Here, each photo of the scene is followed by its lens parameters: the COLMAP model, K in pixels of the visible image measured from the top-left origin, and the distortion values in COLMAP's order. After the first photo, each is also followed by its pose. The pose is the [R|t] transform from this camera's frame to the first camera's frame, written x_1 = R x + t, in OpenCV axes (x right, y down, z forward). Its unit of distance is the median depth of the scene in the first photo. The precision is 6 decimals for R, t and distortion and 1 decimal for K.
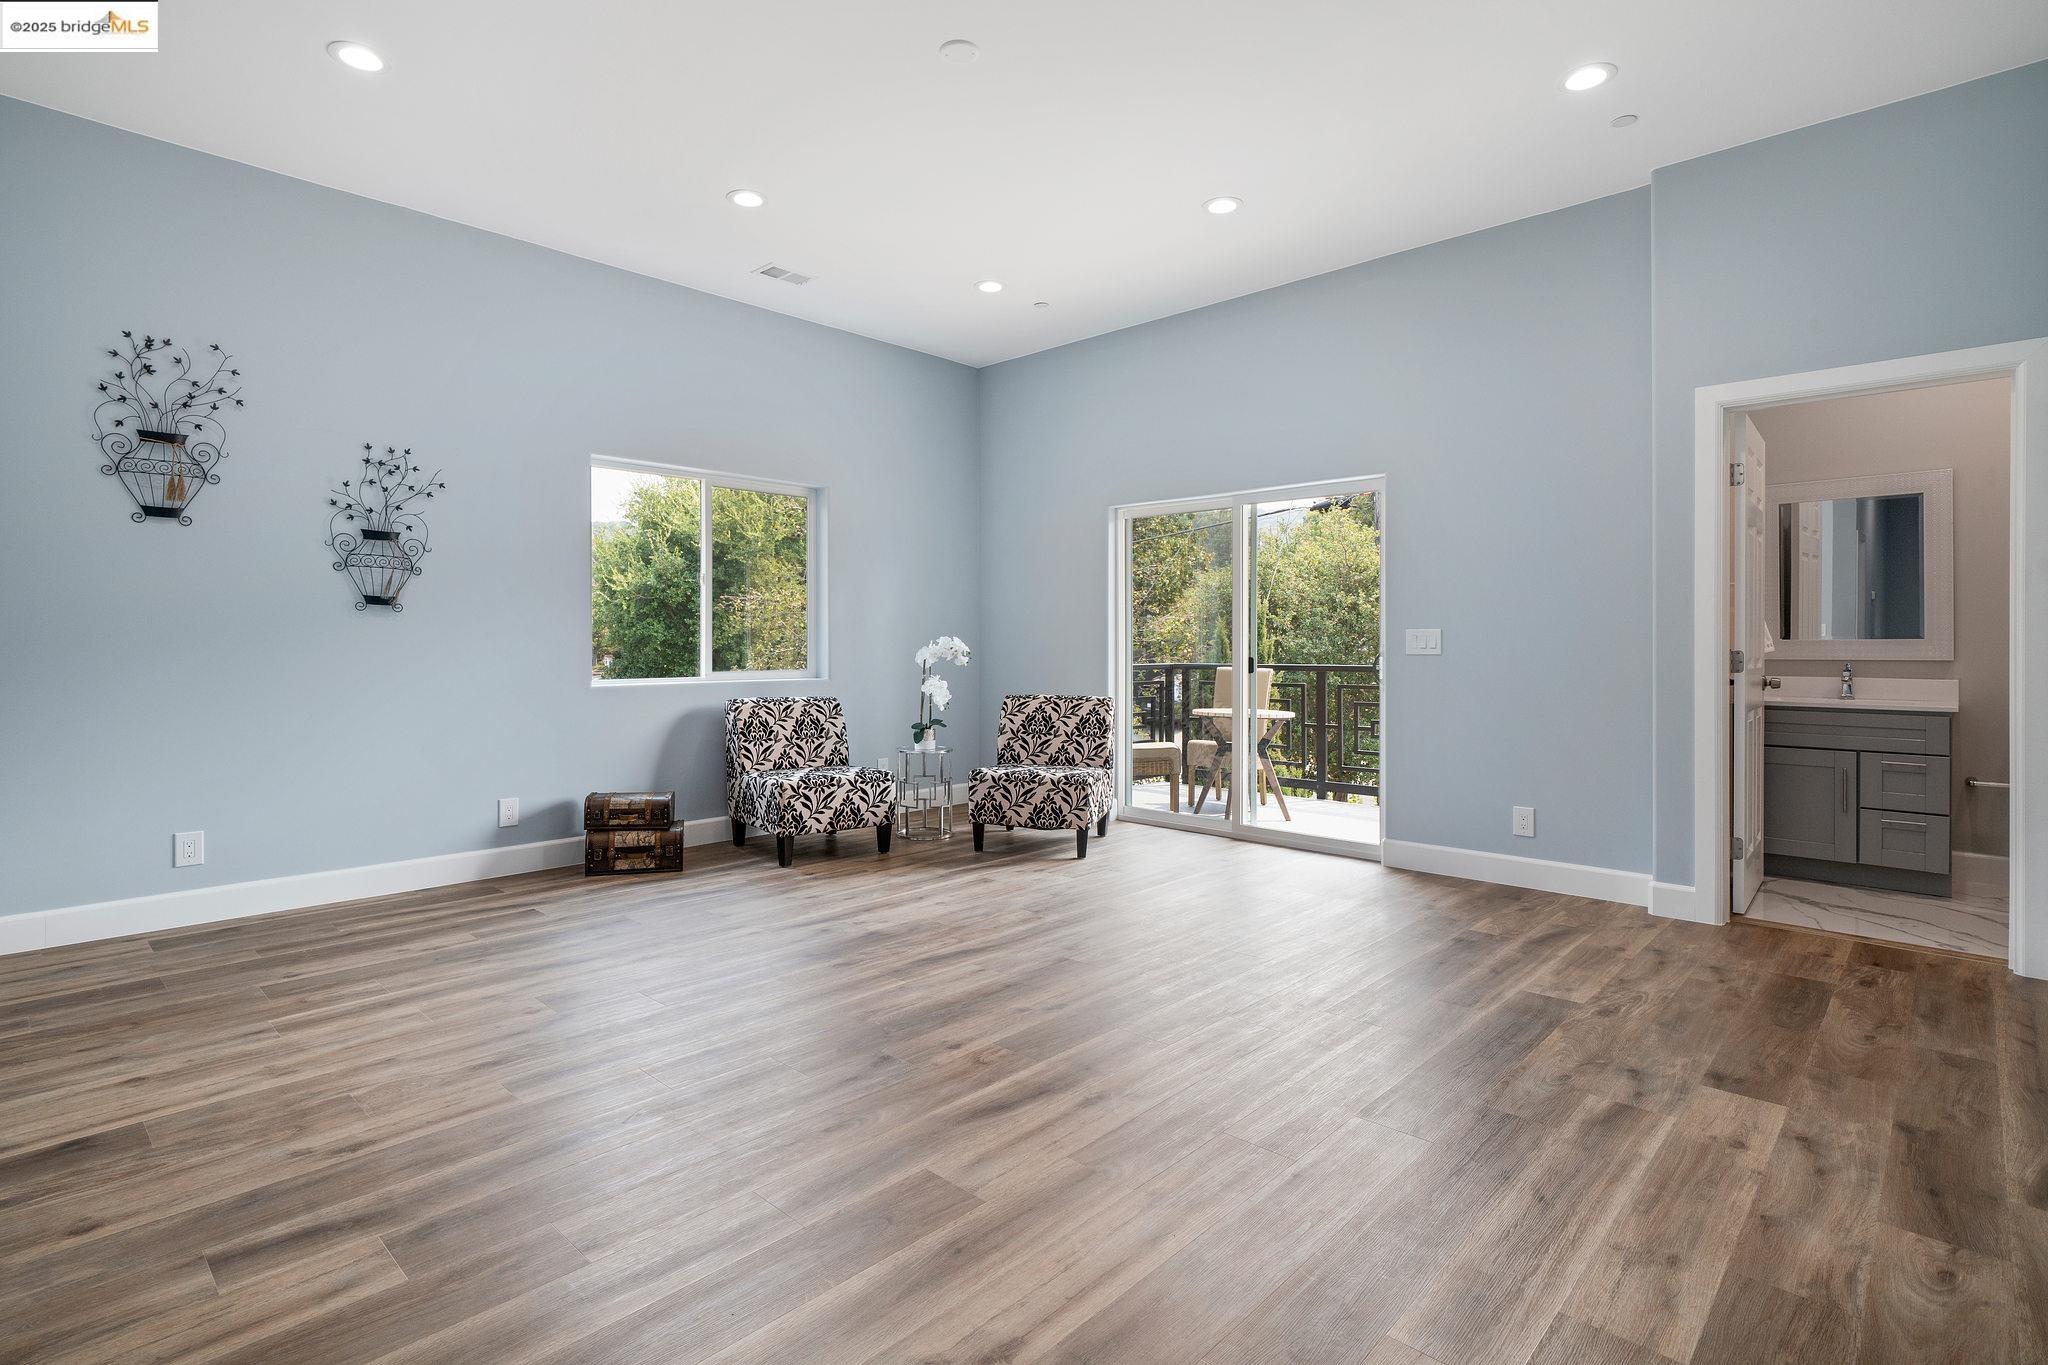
lens RADIAL K [[951.4, 0, 1011.8], [0, 951.4, 663.7], [0, 0, 1]] dist [0.004490, -0.000066]
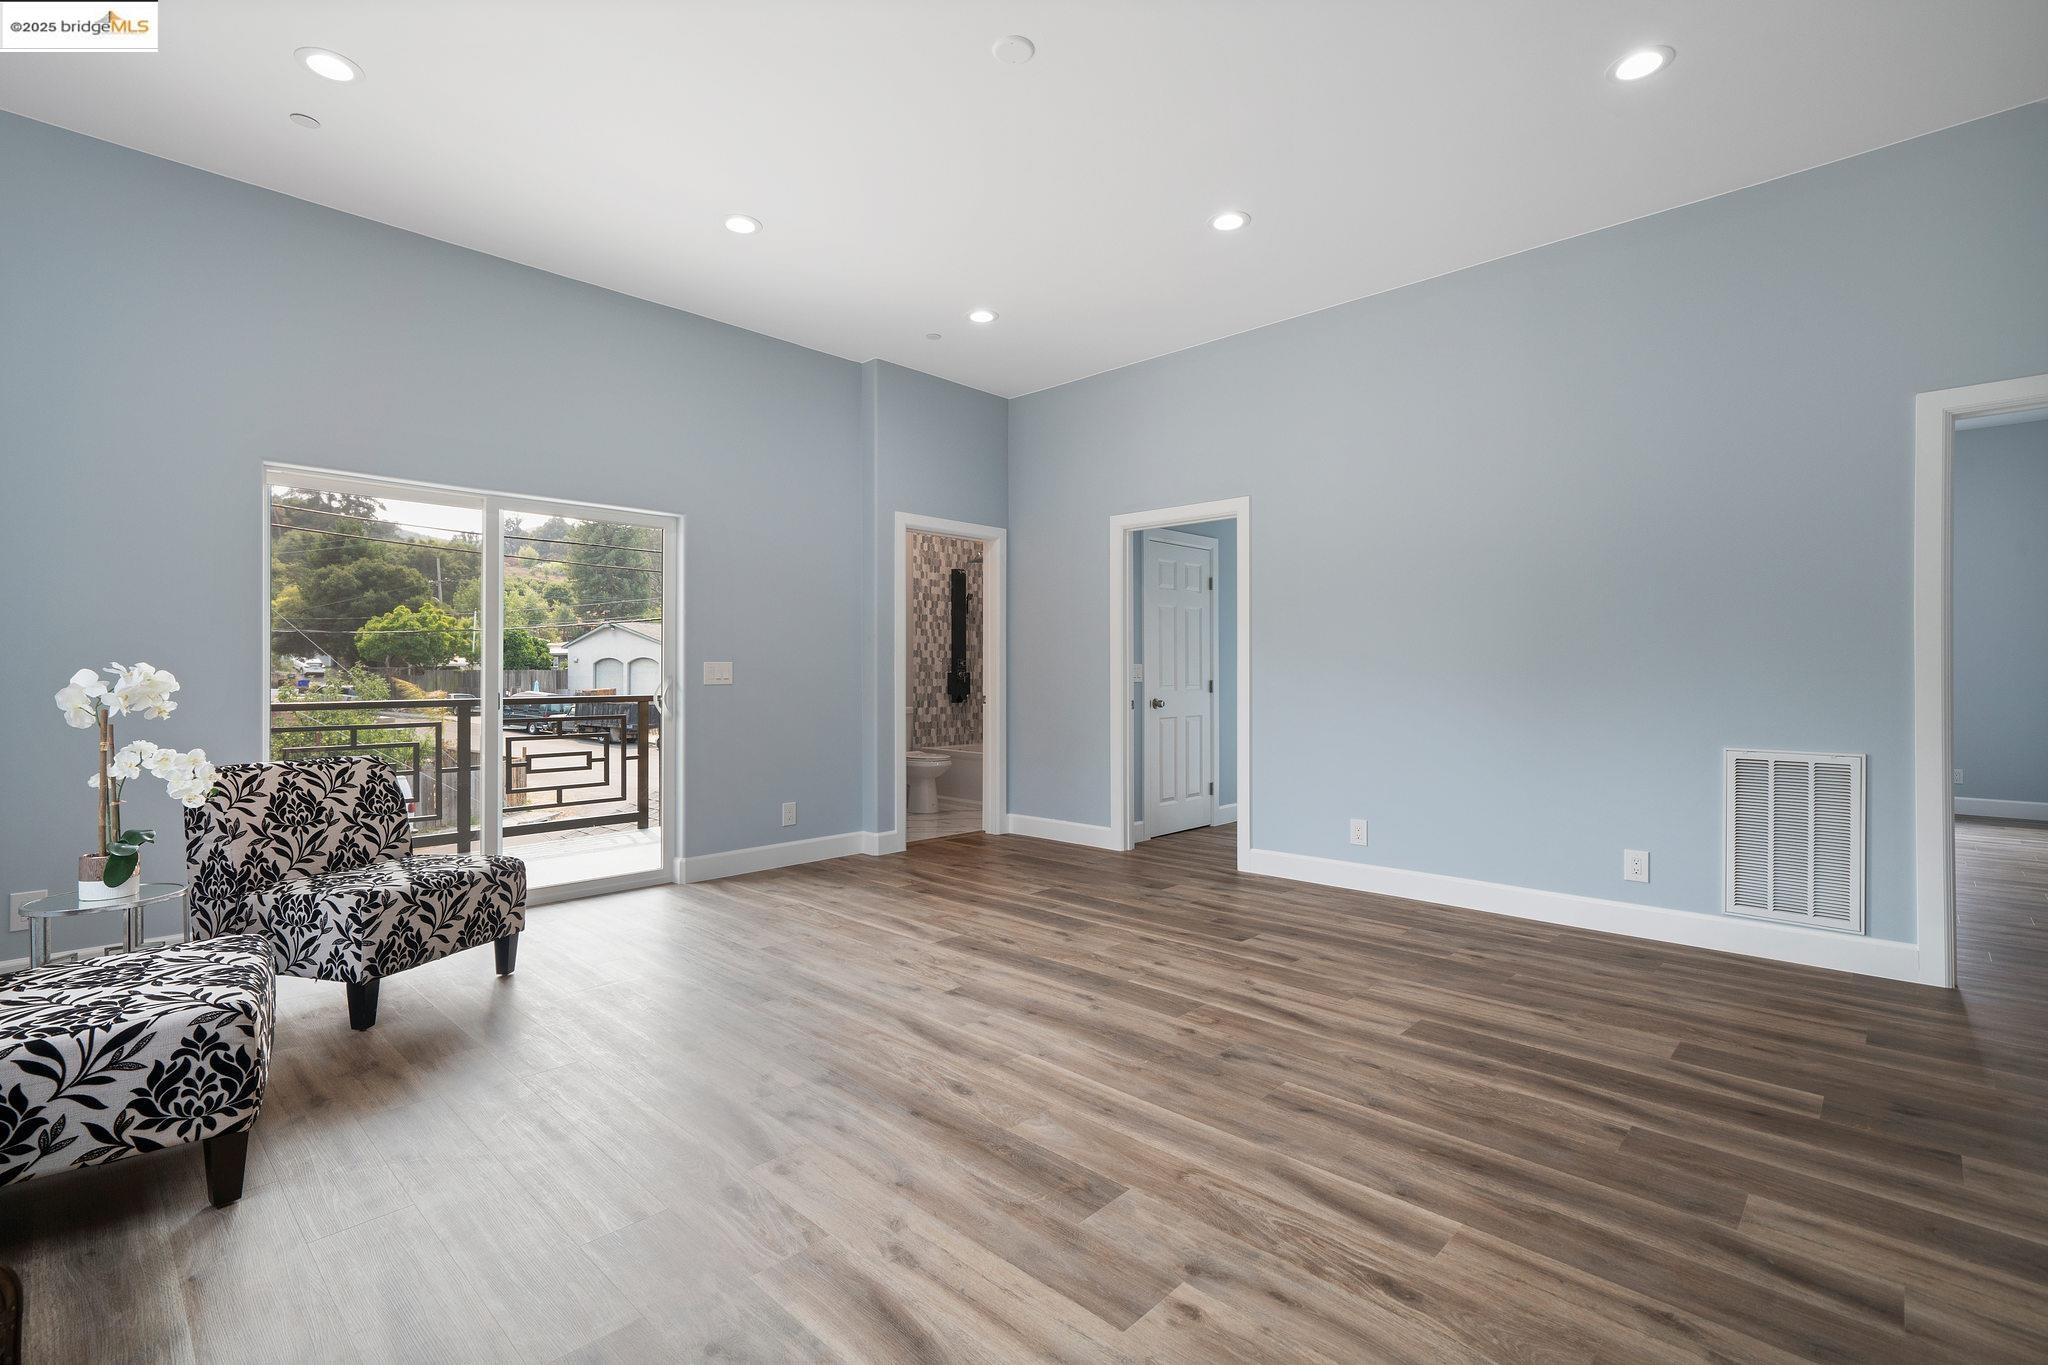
lens RADIAL K [[911.1, 0, 972.9], [0, 911.1, 678.4], [0, 0, 1]] dist [0.004028, 0.001181]
pose [[0.057551, -0.003394, 0.998337, -1.050241], [0.024128, 0.999707, 0.002008, -0.019970], [-0.998051, 0.023972, 0.057616, 1.080591]]
